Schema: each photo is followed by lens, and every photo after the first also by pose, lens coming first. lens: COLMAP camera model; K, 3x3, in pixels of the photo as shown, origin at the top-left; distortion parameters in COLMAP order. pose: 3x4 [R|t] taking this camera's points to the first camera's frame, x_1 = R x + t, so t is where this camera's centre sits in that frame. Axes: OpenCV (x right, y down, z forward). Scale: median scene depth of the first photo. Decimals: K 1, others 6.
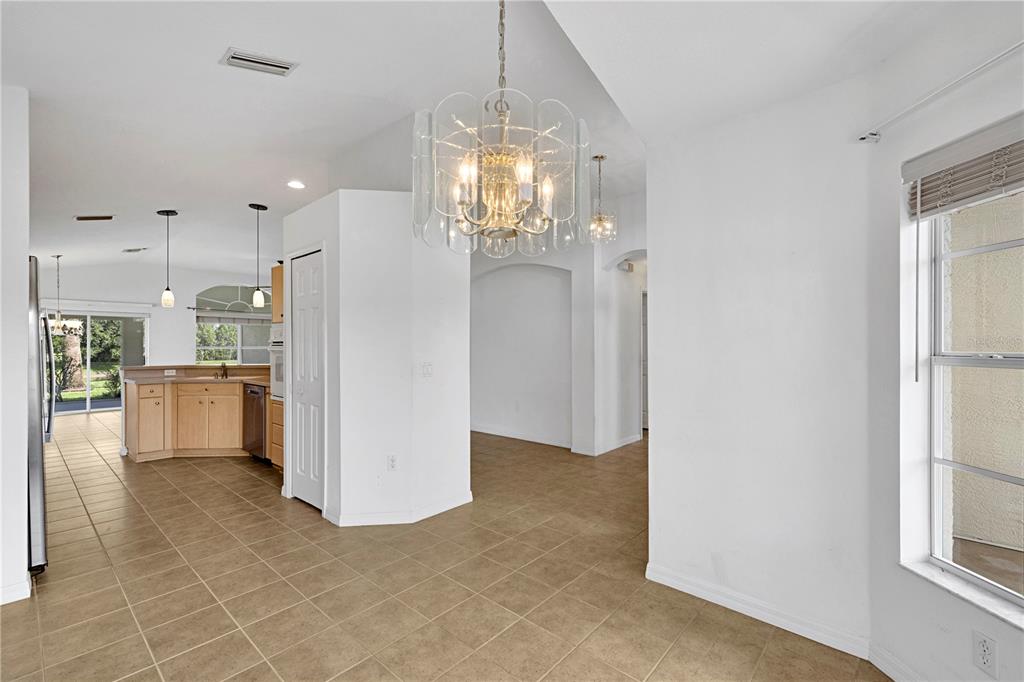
lens RADIAL K [[444.0, 0, 514.1], [0, 444.0, 346.6], [0, 0, 1]] dist [-0.000221, 0.000108]
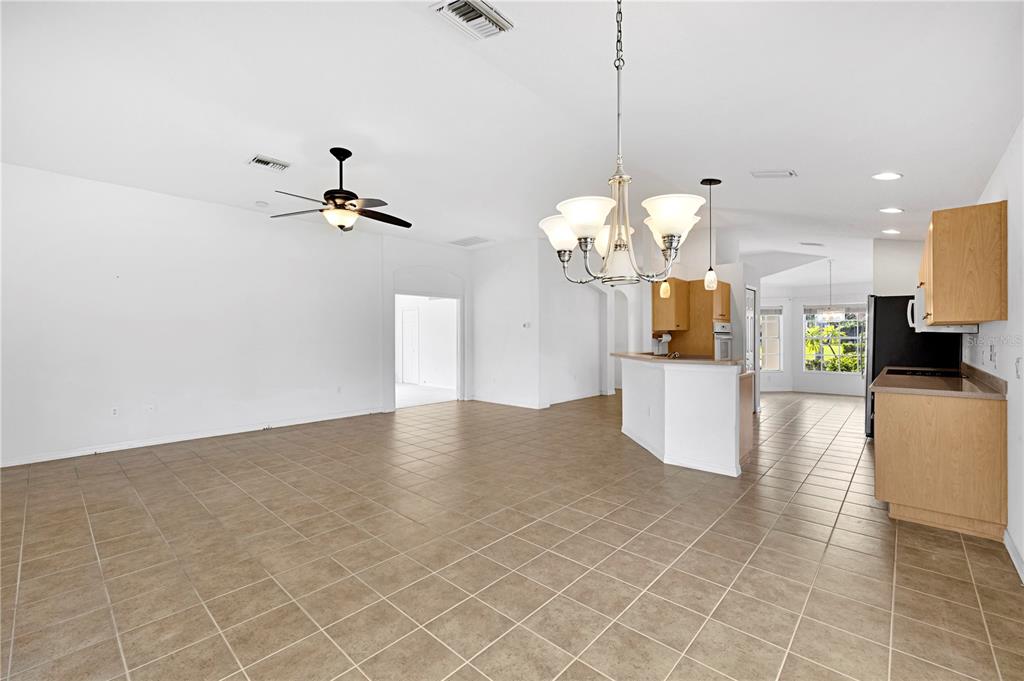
lens RADIAL K [[427.6, 0, 512.0], [0, 427.6, 340.5], [0, 0, 1]] dist [-0.000593, -0.000071]
pose [[0.017796, -0.005657, 0.999826, -1.674125], [0.004236, 0.999975, 0.005583, 0.004817], [-0.999833, 0.004136, 0.017819, 1.414137]]
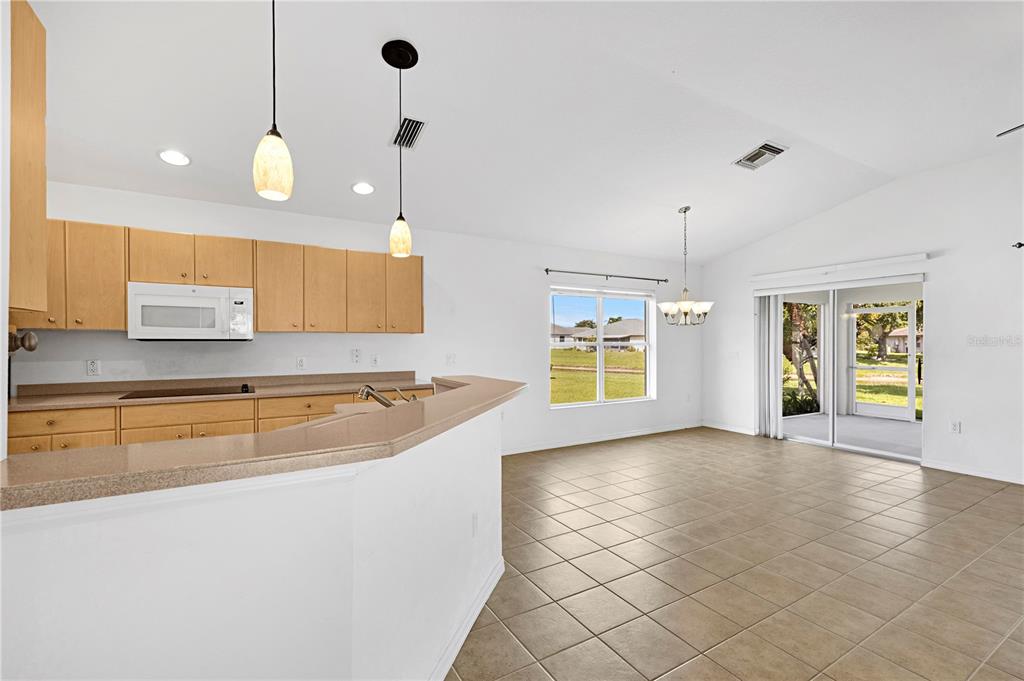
lens RADIAL K [[451.9, 0, 511.9], [0, 451.9, 343.6], [0, 0, 1]] dist [0.001263, 0.000248]
pose [[-0.306649, 0.005362, -0.951808, -0.371945], [0.000344, 0.999985, 0.005523, 0.000796], [0.951823, 0.001366, -0.306646, 1.291474]]
